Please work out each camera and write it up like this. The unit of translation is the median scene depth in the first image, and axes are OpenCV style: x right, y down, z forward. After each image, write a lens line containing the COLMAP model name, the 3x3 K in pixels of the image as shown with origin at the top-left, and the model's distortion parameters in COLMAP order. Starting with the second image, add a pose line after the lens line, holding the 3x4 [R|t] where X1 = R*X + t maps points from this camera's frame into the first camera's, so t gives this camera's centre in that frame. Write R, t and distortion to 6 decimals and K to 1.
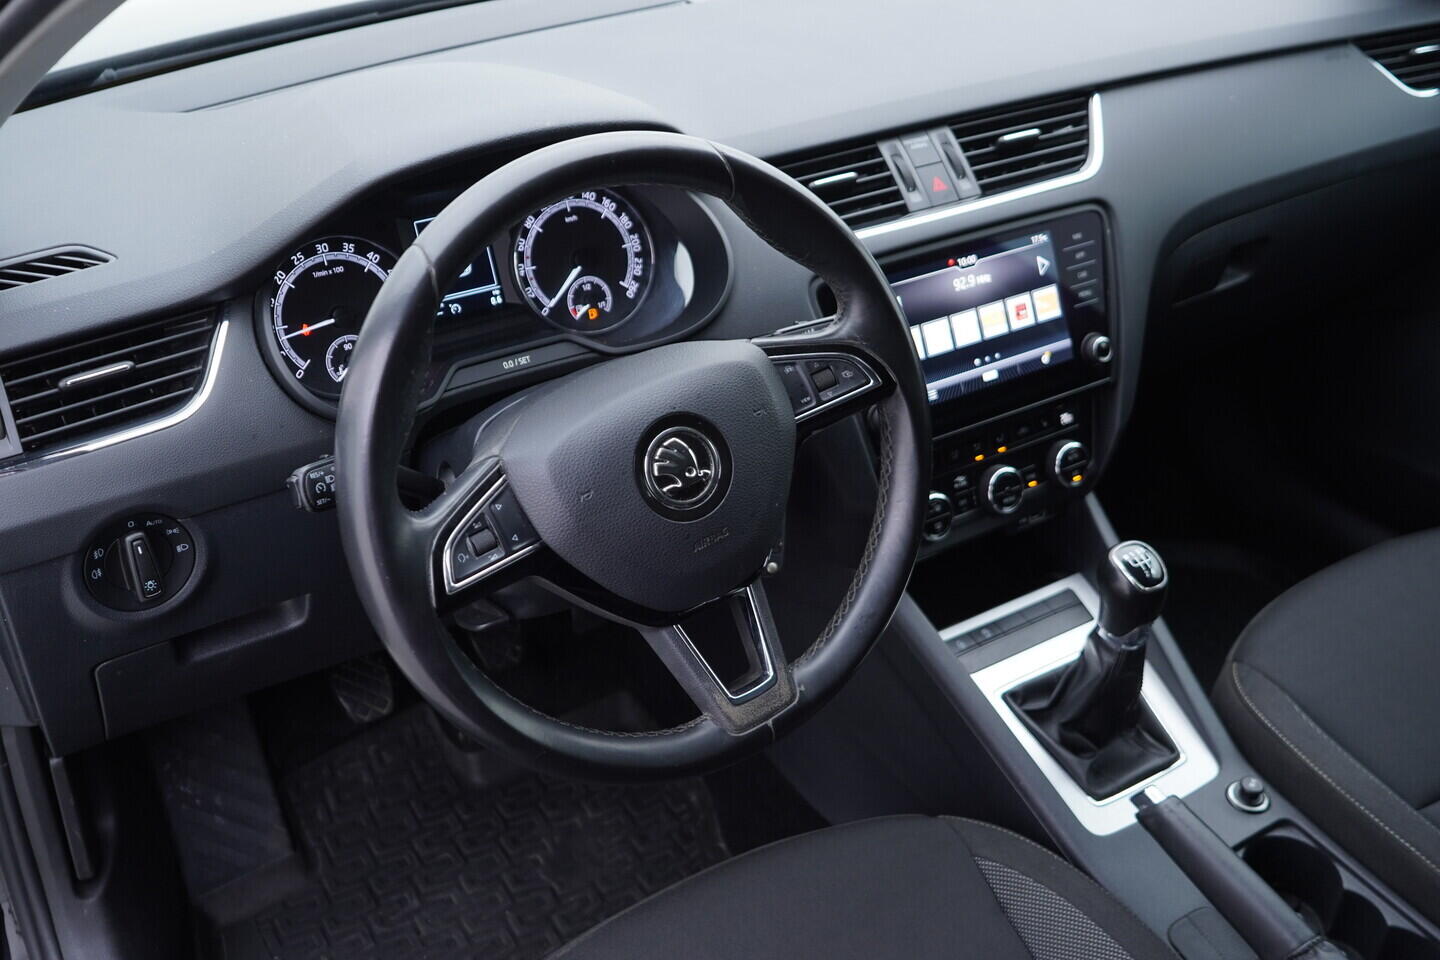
lens RADIAL K [[1476.2, 0, 720.0], [0, 1476.2, 480.0], [0, 0, 1]] dist [0.003074, -0.000830]
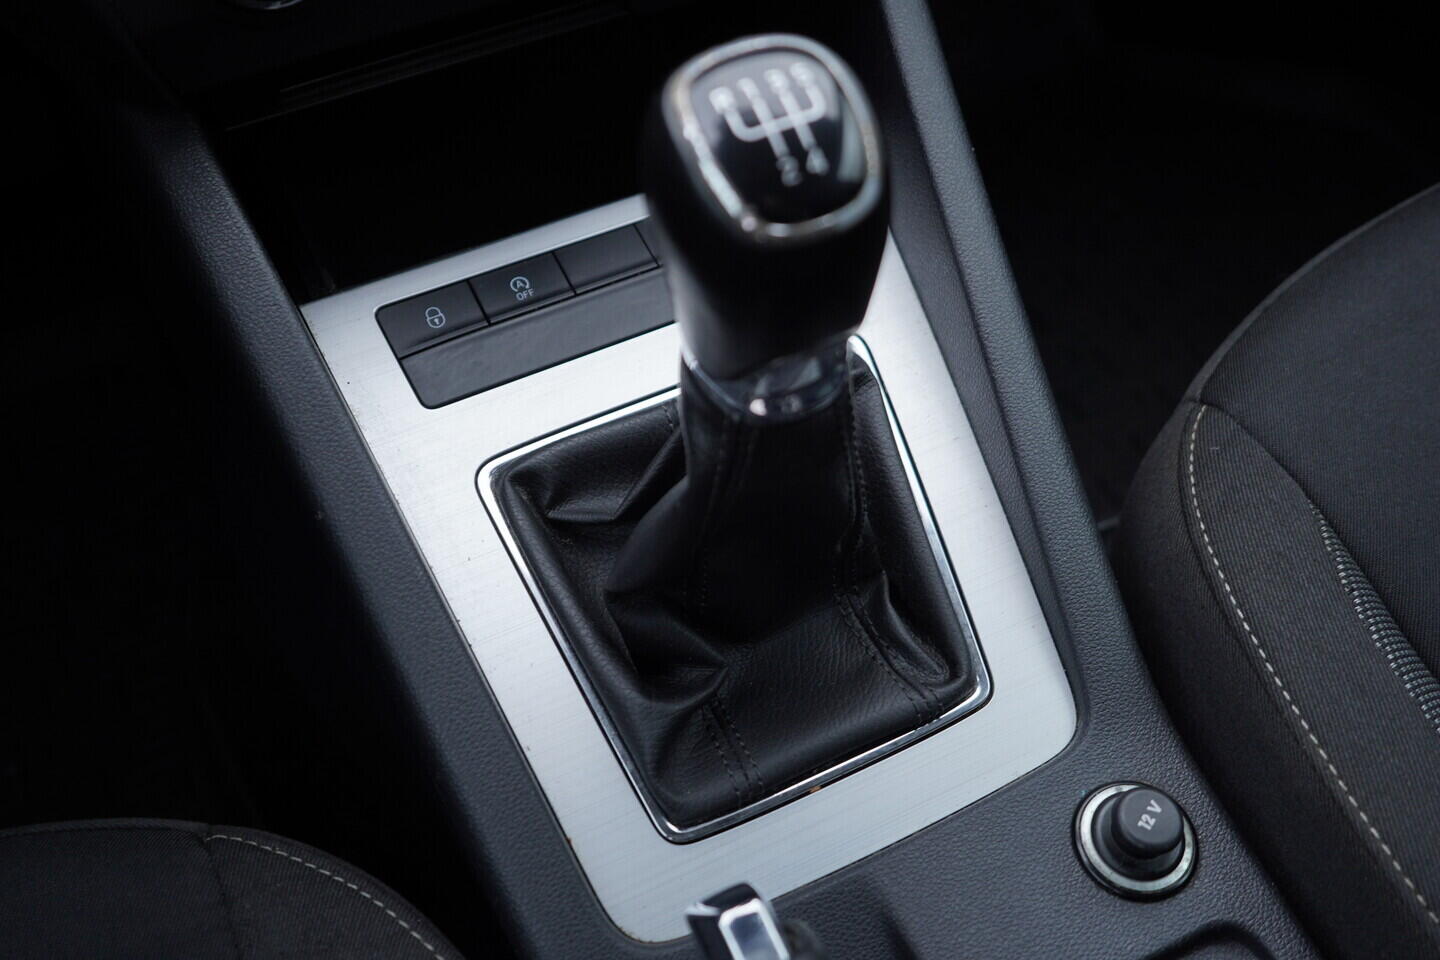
lens RADIAL K [[1474.2, 0, 720.0], [0, 1474.2, 480.0], [0, 0, 1]] dist [-0.003565, 0.020463]
pose [[0.994376, 0.072035, -0.077639, 0.277023], [-0.042811, 0.943896, 0.327457, 0.028854], [0.096872, -0.322292, 0.941671, 0.683571]]
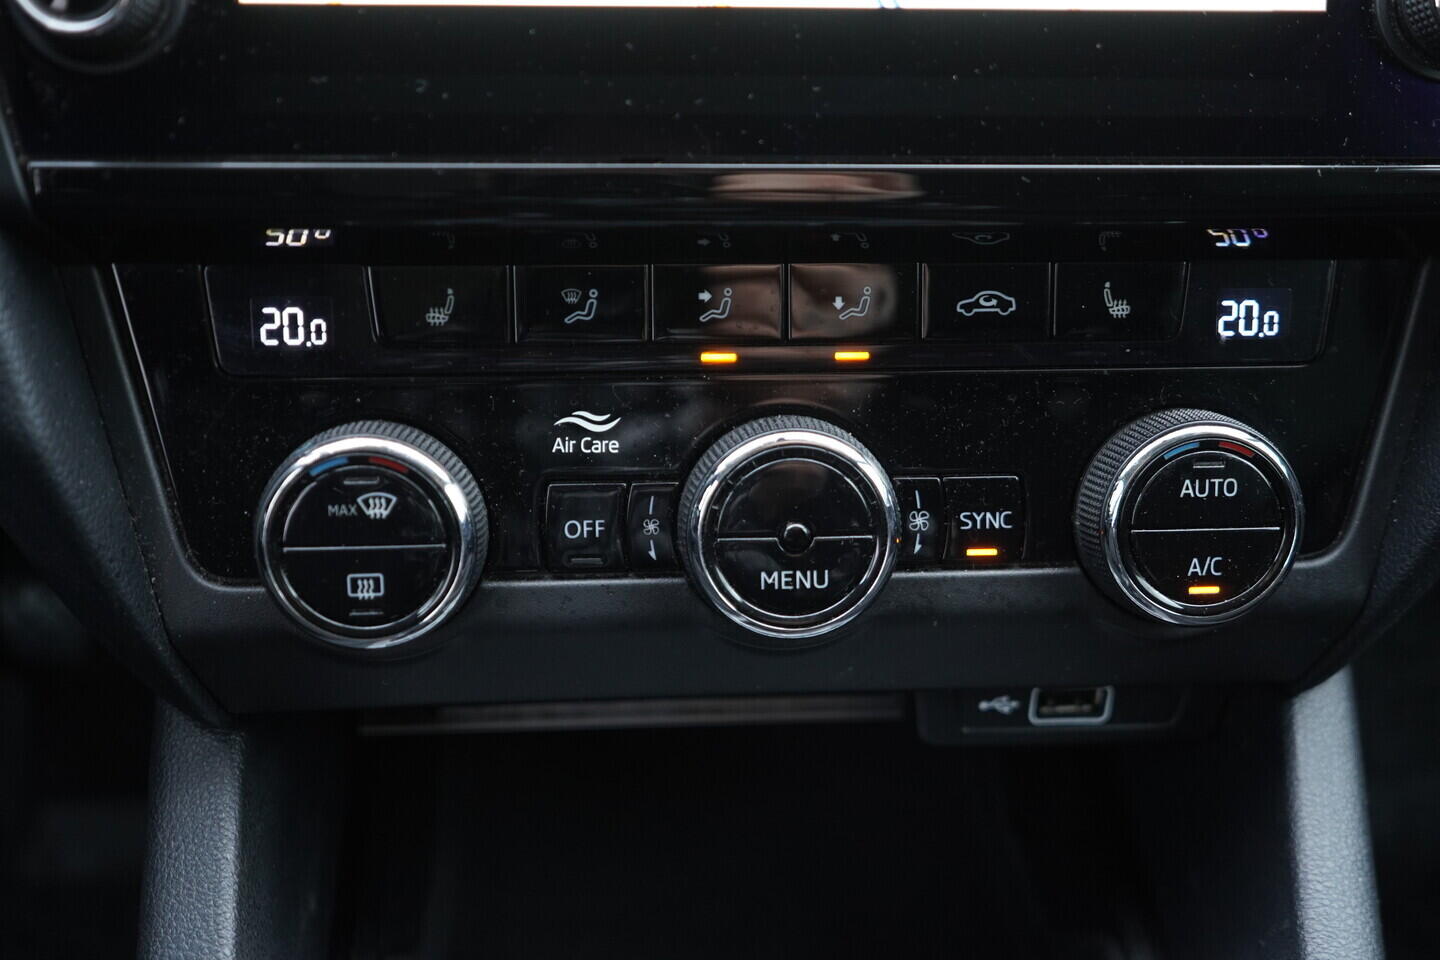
lens RADIAL K [[1474.2, 0, 720.0], [0, 1474.2, 480.0], [0, 0, 1]] dist [-0.003565, 0.020463]
pose [[0.883053, 0.263476, -0.388326, 0.275423], [-0.271664, 0.961763, 0.034785, -0.005388], [0.382643, 0.074777, 0.920865, 0.825980]]
